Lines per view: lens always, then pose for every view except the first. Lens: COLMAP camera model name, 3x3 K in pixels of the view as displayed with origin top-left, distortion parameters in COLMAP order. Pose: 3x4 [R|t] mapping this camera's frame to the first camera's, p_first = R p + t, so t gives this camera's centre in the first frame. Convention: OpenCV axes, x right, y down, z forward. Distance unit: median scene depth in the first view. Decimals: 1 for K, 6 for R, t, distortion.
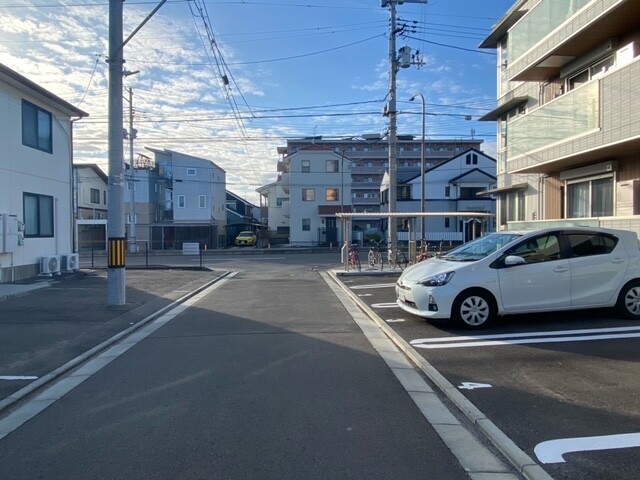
lens RADIAL K [[394.9, 0, 324.5], [0, 394.9, 240.0], [0, 0, 1]] dist [0.072241, -0.085977]
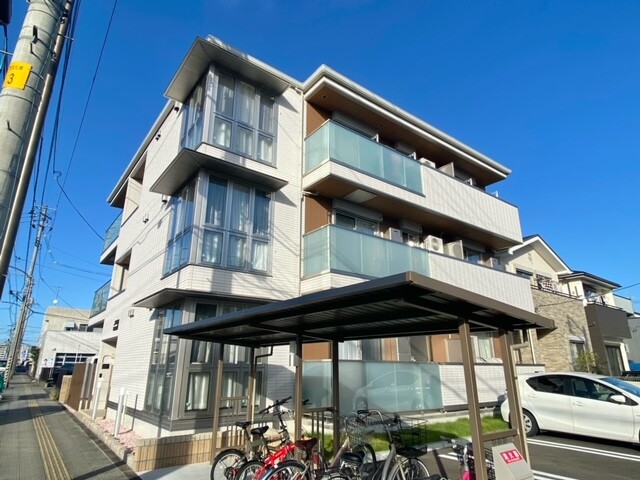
lens RADIAL K [[386.9, 0, 320.0], [0, 386.9, 240.0], [0, 0, 1]] dist [0.039262, -0.045449]
pose [[-0.538909, 0.261043, 0.800895, -0.108085], [0.010411, 0.952763, -0.303537, -0.038635], [-0.842300, -0.155240, -0.516170, 1.362368]]
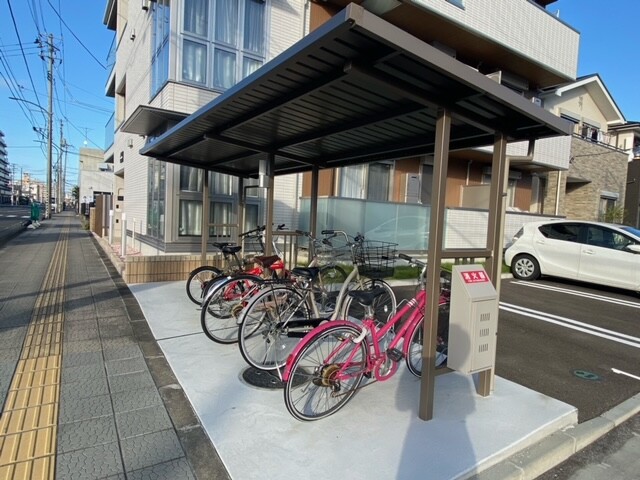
lens RADIAL K [[386.9, 0, 320.0], [0, 386.9, 240.0], [0, 0, 1]] dist [0.039262, -0.045449]
pose [[-0.476928, -0.072365, 0.875959, -0.082922], [-0.035401, 0.997378, 0.063121, -0.012040], [-0.878229, -0.000906, -0.478239, 1.285919]]
